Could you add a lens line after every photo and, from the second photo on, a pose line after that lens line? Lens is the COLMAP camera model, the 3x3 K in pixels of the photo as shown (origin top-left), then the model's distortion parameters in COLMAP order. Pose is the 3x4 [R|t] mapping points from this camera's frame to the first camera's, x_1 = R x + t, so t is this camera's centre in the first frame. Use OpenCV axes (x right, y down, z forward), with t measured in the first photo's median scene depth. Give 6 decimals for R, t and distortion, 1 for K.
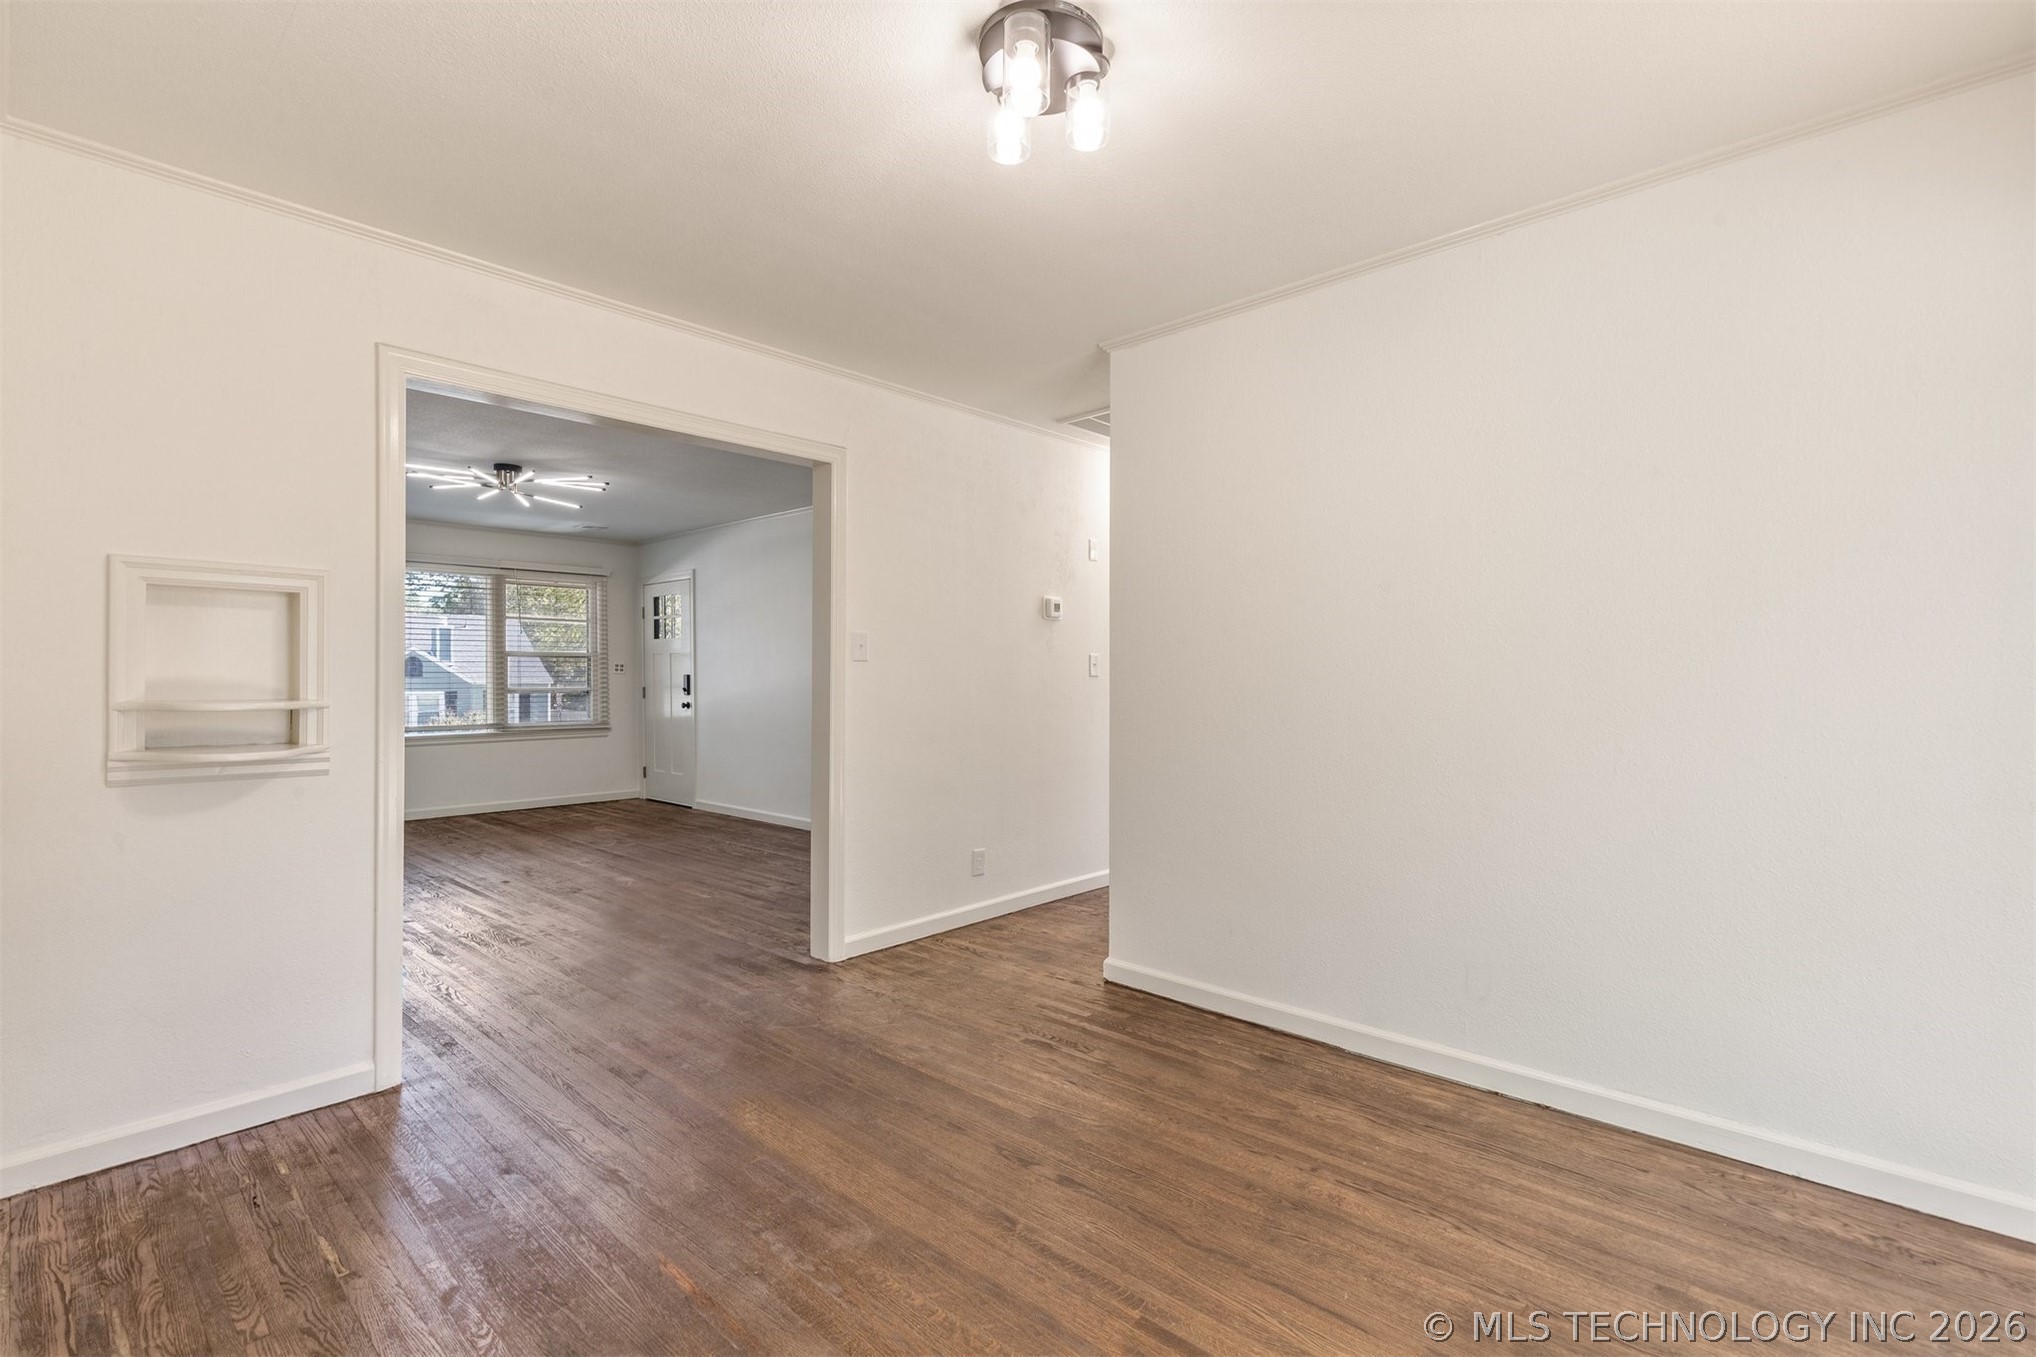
lens RADIAL K [[932.9, 0, 1028.5], [0, 932.9, 666.0], [0, 0, 1]] dist [-0.000836, 0.000411]
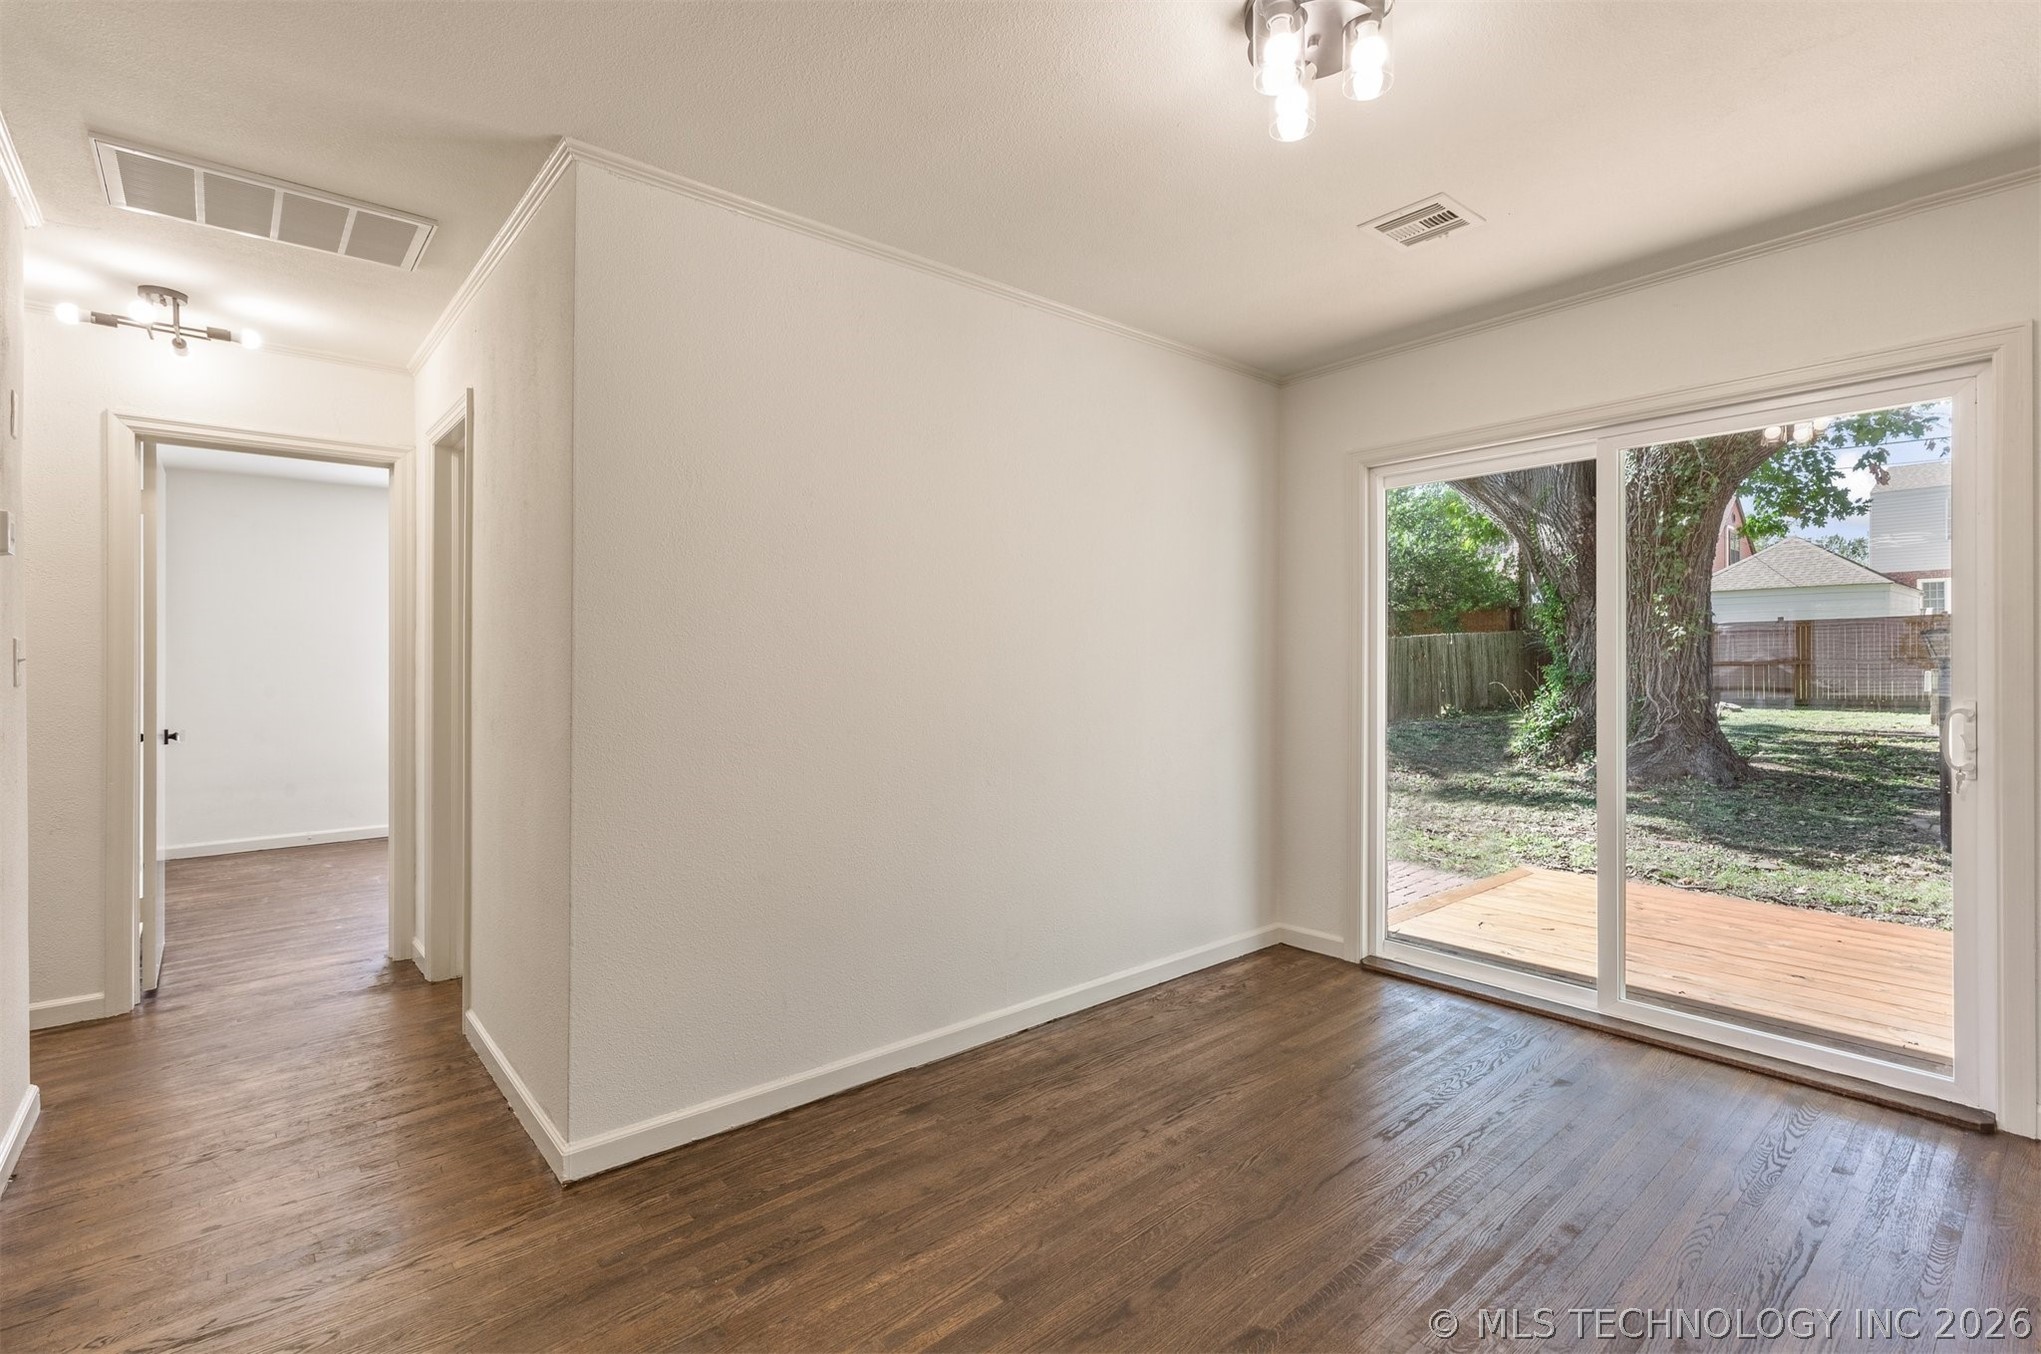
lens RADIAL K [[908.7, 0, 1023.1], [0, 908.7, 664.3], [0, 0, 1]] dist [0.009165, -0.000050]
pose [[0.111821, -0.001492, 0.993727, -0.750143], [-0.008445, 0.999961, 0.002451, -0.032866], [-0.993692, -0.008666, 0.111804, 0.935476]]
